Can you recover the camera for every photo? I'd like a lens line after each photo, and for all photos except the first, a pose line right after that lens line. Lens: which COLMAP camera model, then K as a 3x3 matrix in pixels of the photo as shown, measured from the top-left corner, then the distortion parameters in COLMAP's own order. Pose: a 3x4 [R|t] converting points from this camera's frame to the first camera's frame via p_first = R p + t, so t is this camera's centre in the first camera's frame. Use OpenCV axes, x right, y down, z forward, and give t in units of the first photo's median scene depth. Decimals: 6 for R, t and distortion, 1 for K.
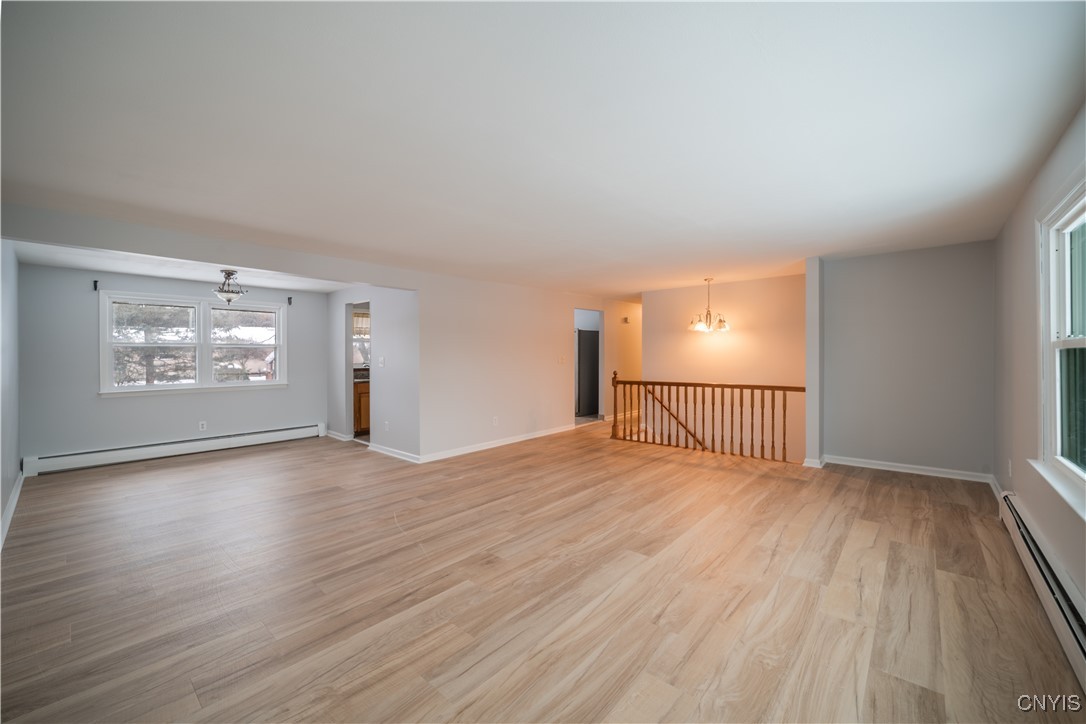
lens RADIAL K [[420.1, 0, 542.6], [0, 420.1, 360.3], [0, 0, 1]] dist [-0.009502, 0.001359]
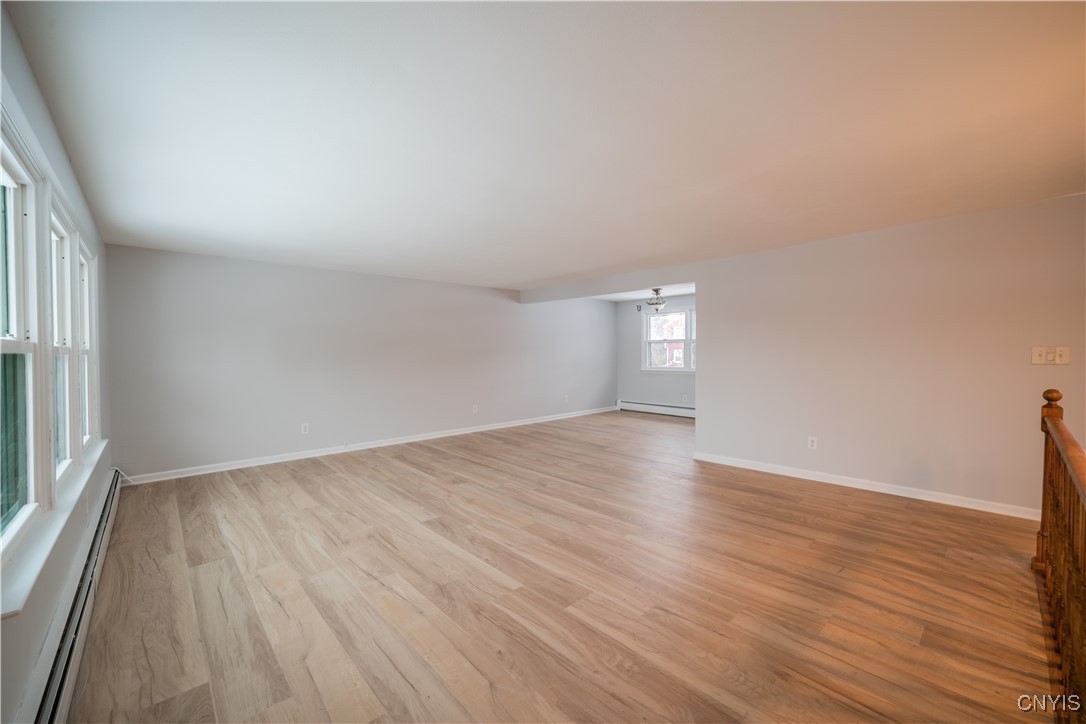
lens RADIAL K [[420.1, 0, 542.4], [0, 420.1, 357.9], [0, 0, 1]] dist [-0.009502, 0.001359]
pose [[-0.079837, 0.023688, -0.996526, 1.222999], [0.003022, 0.999719, 0.023521, -0.024674], [0.996803, -0.001134, -0.079886, 1.247789]]
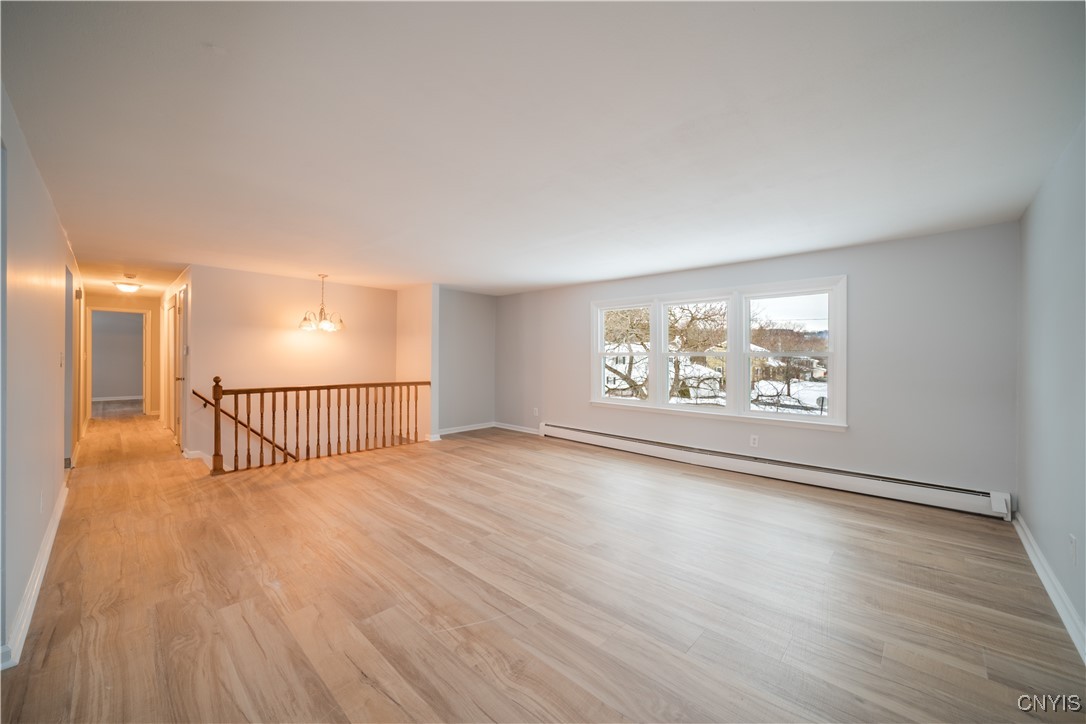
lens RADIAL K [[420.1, 0, 523.0], [0, 420.1, 359.8], [0, 0, 1]] dist [-0.009502, 0.001359]
pose [[0.057432, 0.004531, 0.998339, -1.036546], [0.003630, 0.999982, -0.004747, 0.006424], [-0.998343, 0.003897, 0.057415, 0.980120]]
